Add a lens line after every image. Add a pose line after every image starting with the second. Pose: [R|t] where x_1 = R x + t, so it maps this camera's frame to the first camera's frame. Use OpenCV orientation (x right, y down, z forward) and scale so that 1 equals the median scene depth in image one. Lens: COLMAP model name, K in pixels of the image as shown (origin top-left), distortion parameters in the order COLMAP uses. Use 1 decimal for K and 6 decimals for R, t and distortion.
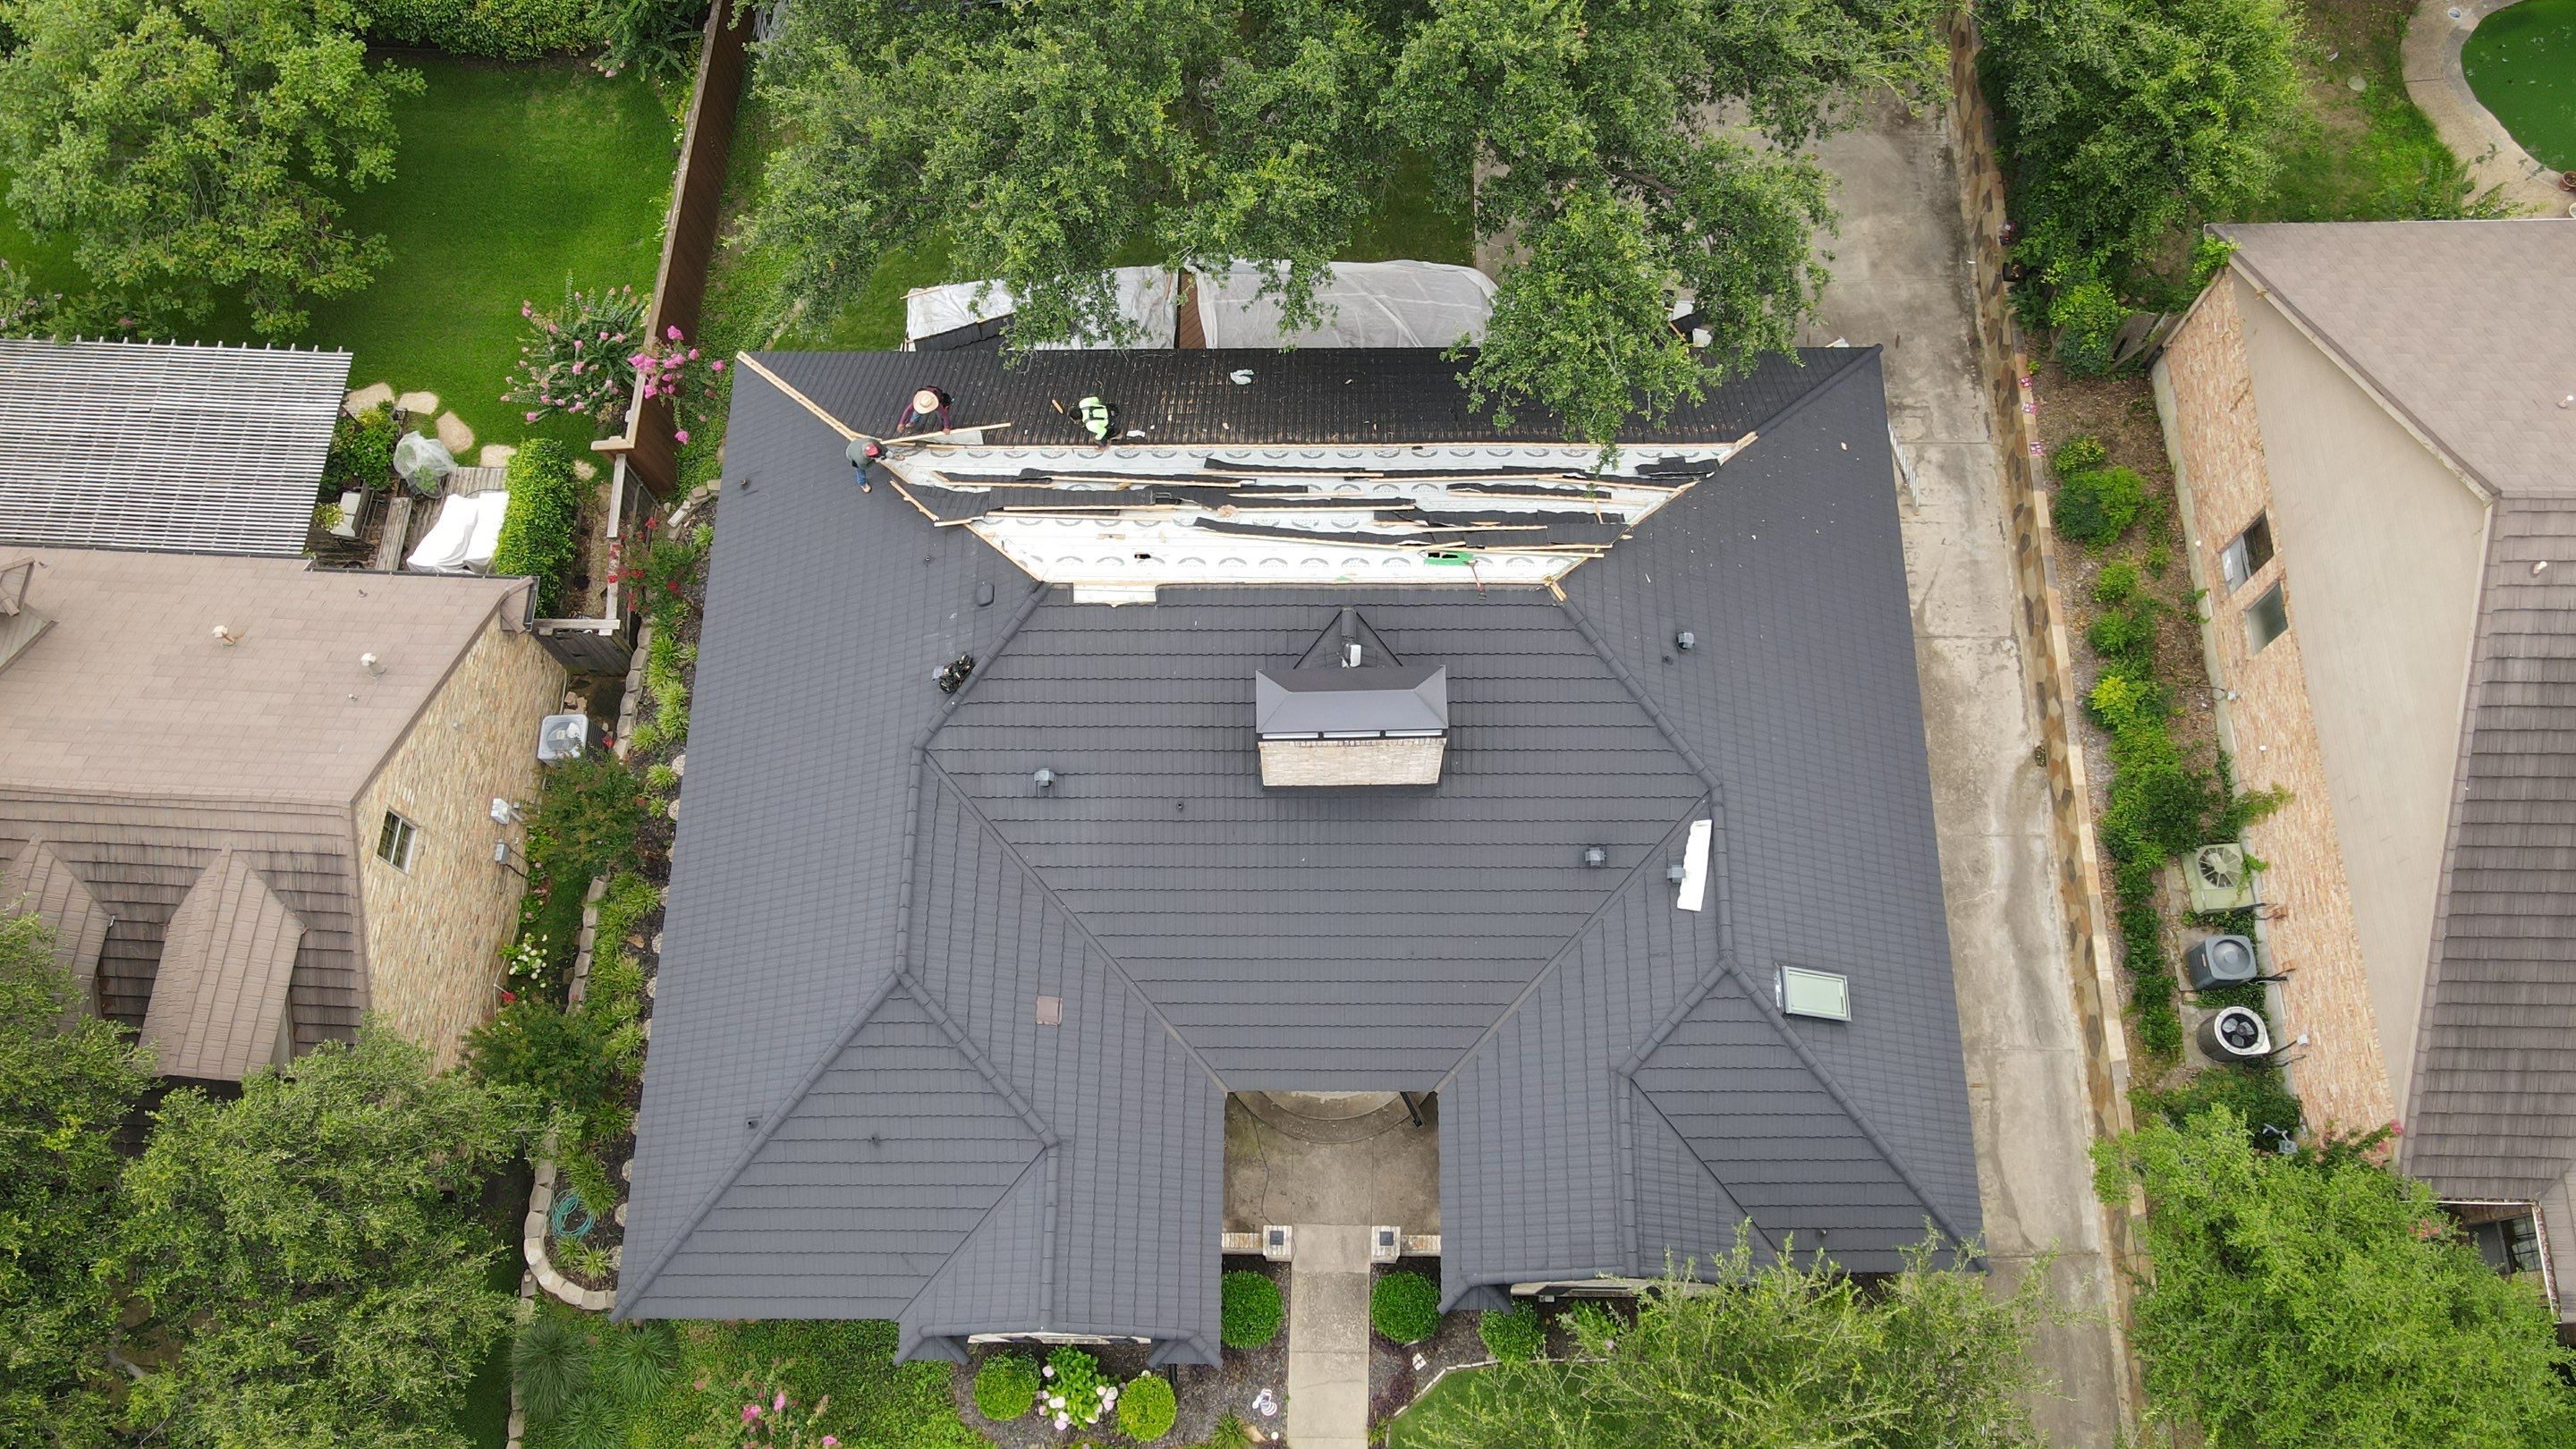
lens RADIAL K [[1939.5, 0, 1273.8], [0, 1939.5, 714.1], [0, 0, 1]] dist [0.036236, -0.023249]
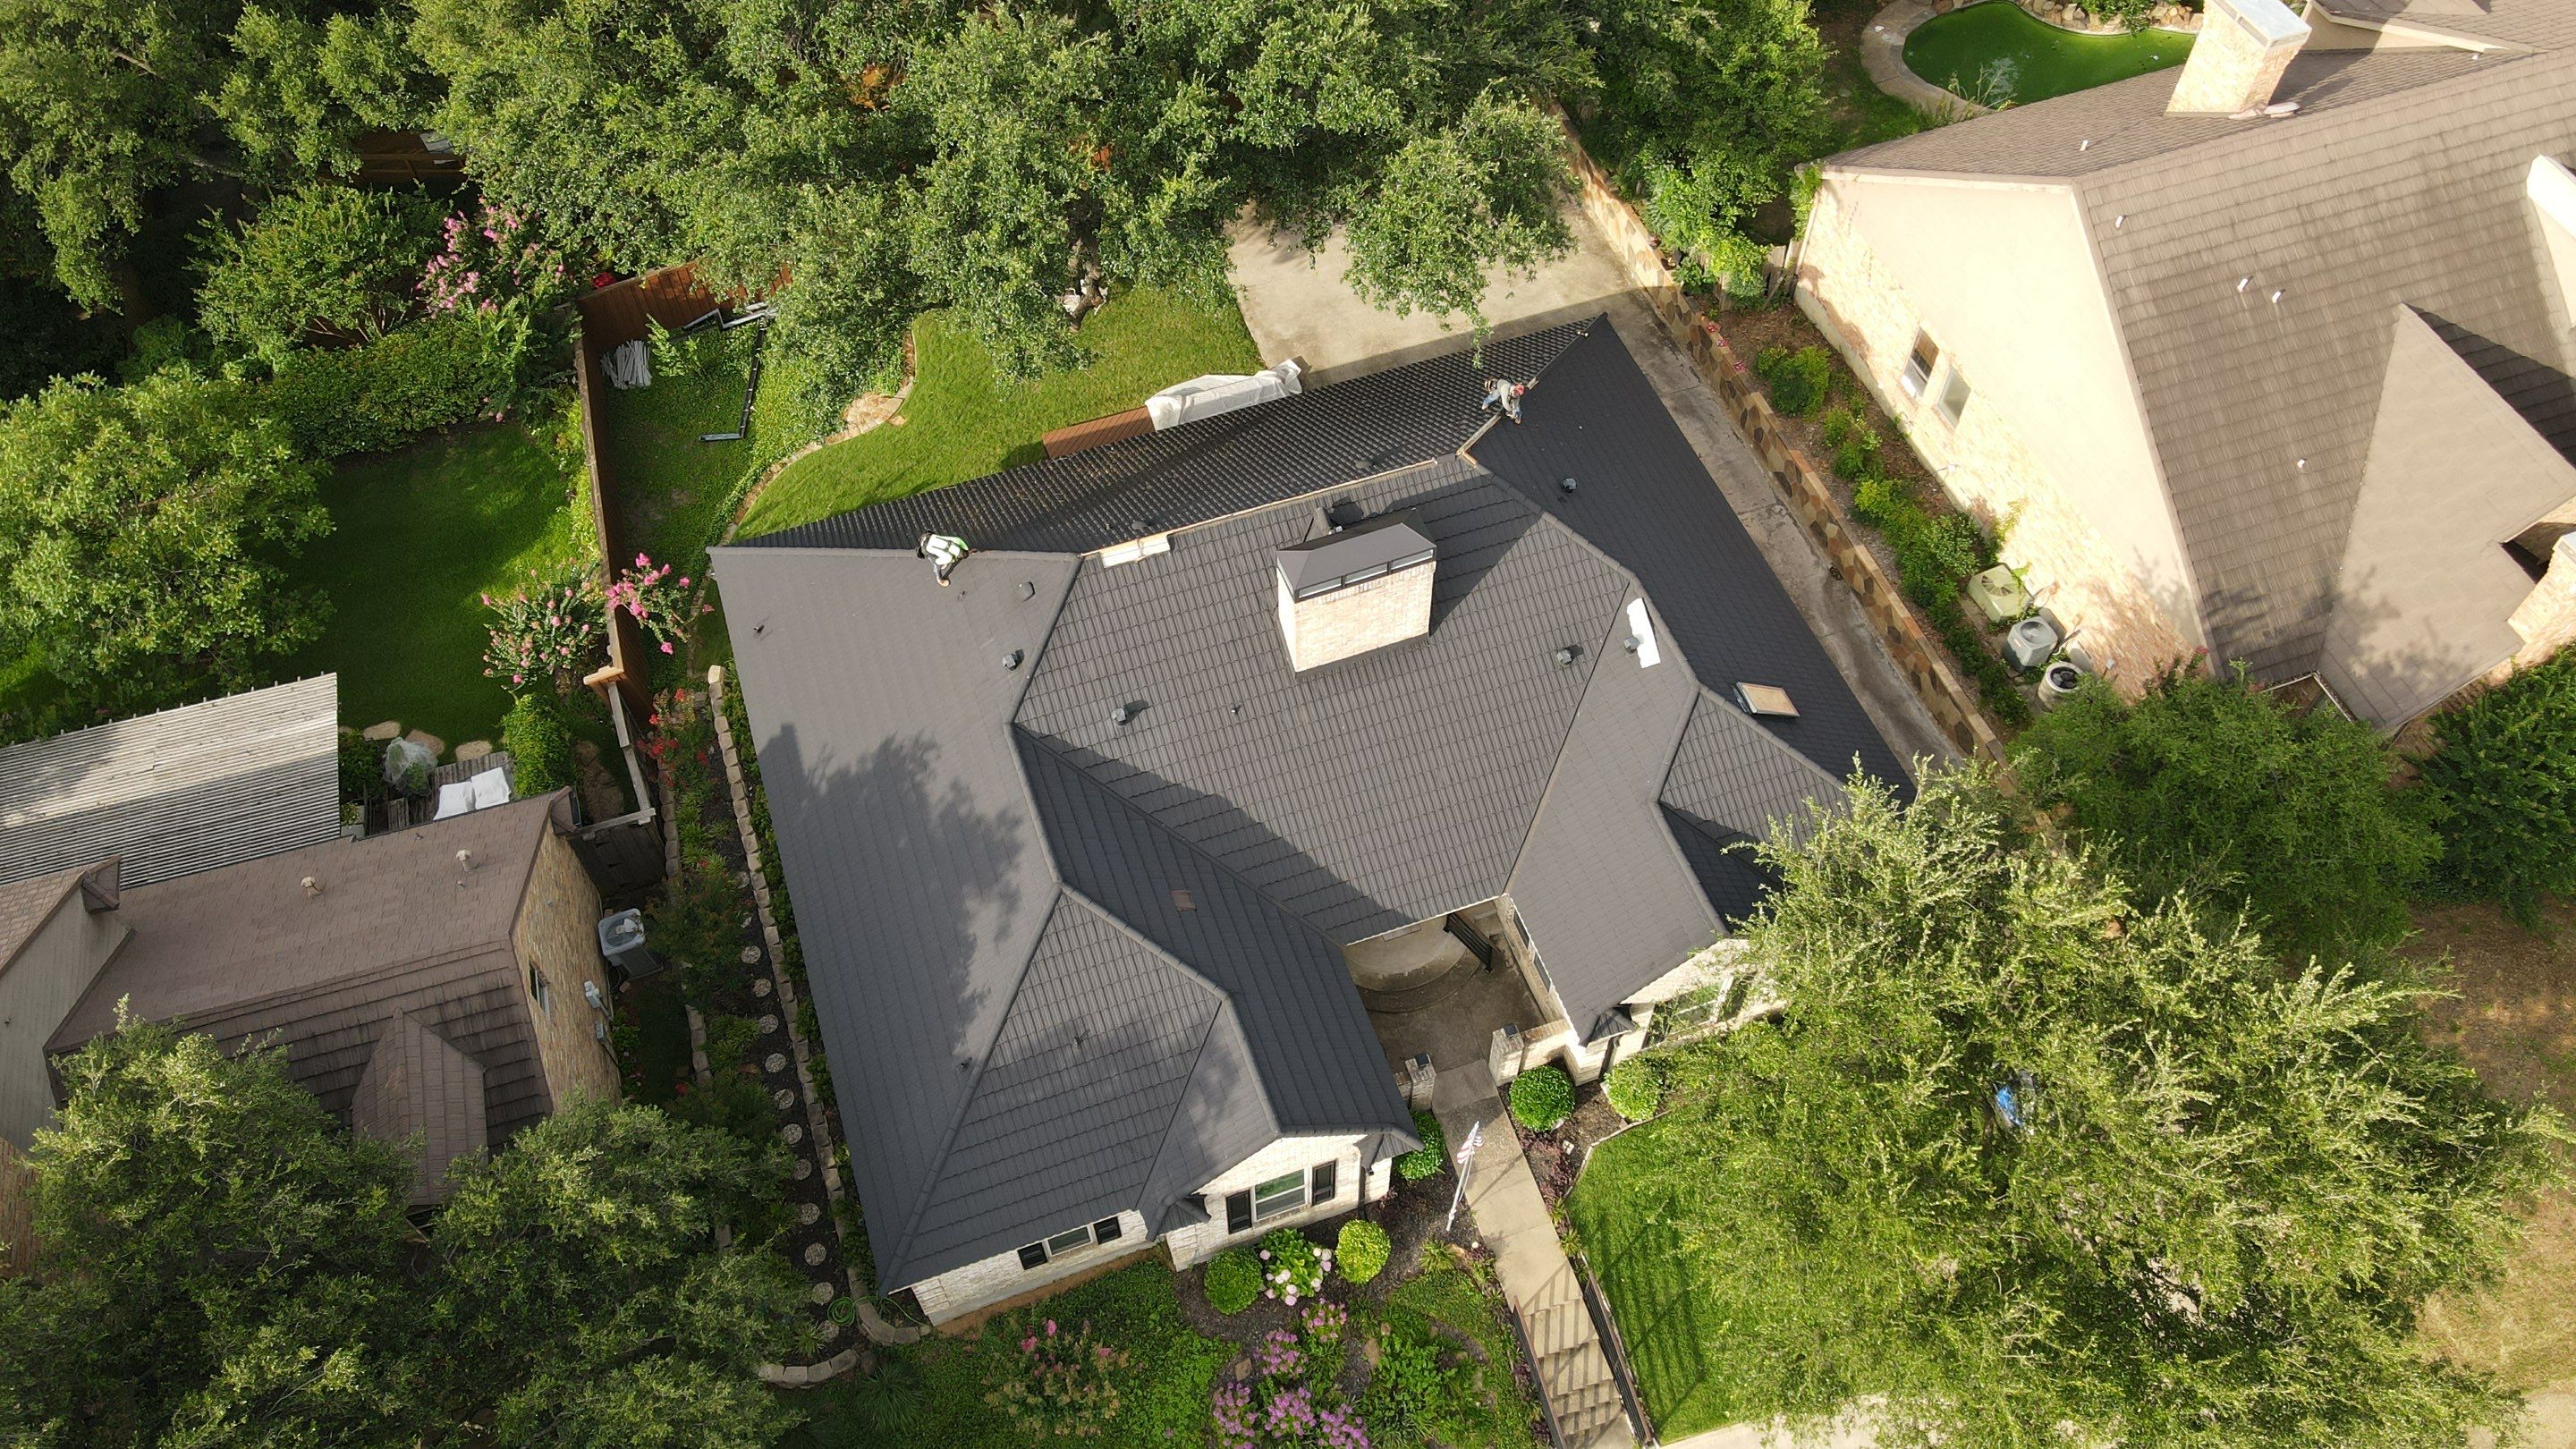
lens RADIAL K [[1939.5, 0, 1278.3], [0, 1939.5, 690.7], [0, 0, 1]] dist [0.036236, -0.023249]
pose [[0.940038, -0.266819, 0.212452, -0.245839], [0.314567, 0.918991, -0.237705, 0.295187], [-0.131817, 0.290282, 0.947819, -0.125225]]
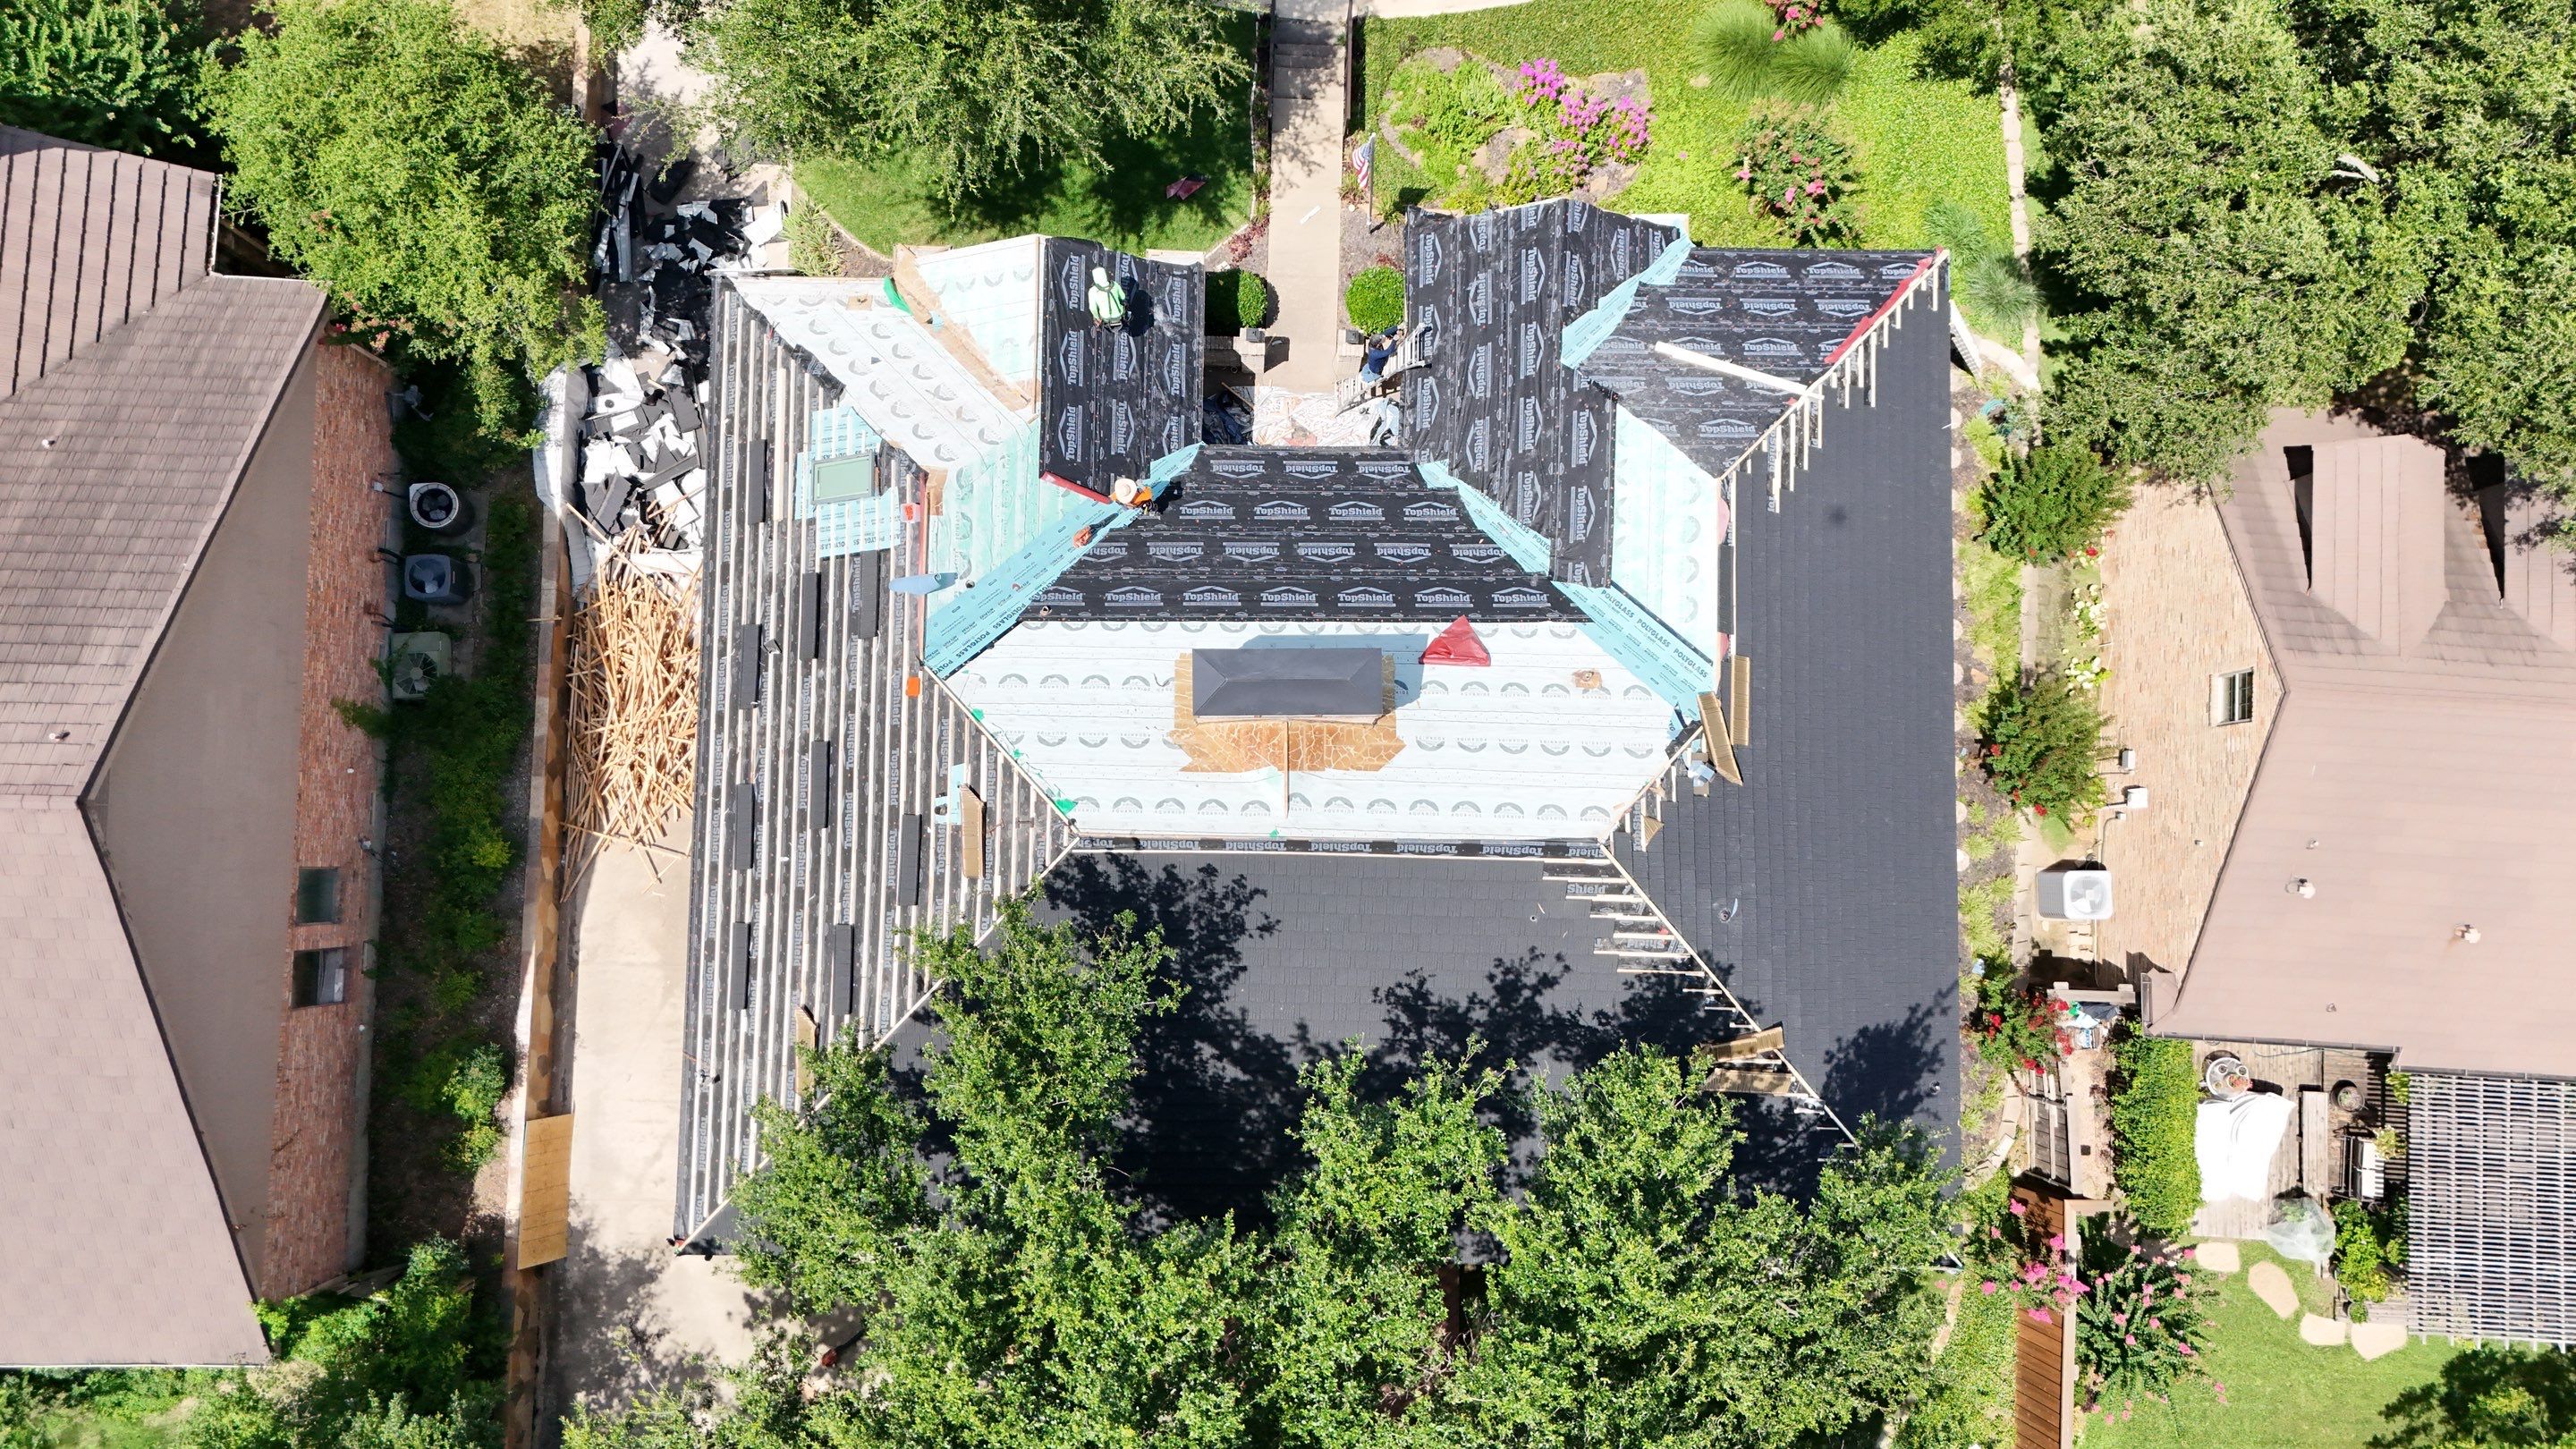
lens RADIAL K [[1939.5, 0, 1304.9], [0, 1939.5, 730.5], [0, 0, 1]] dist [0.036236, -0.023249]
pose [[-0.999974, -0.002916, 0.006560, 0.019260], [0.005388, -0.908771, 0.417261, -0.363003], [0.004745, 0.417286, 0.908763, 0.097962]]
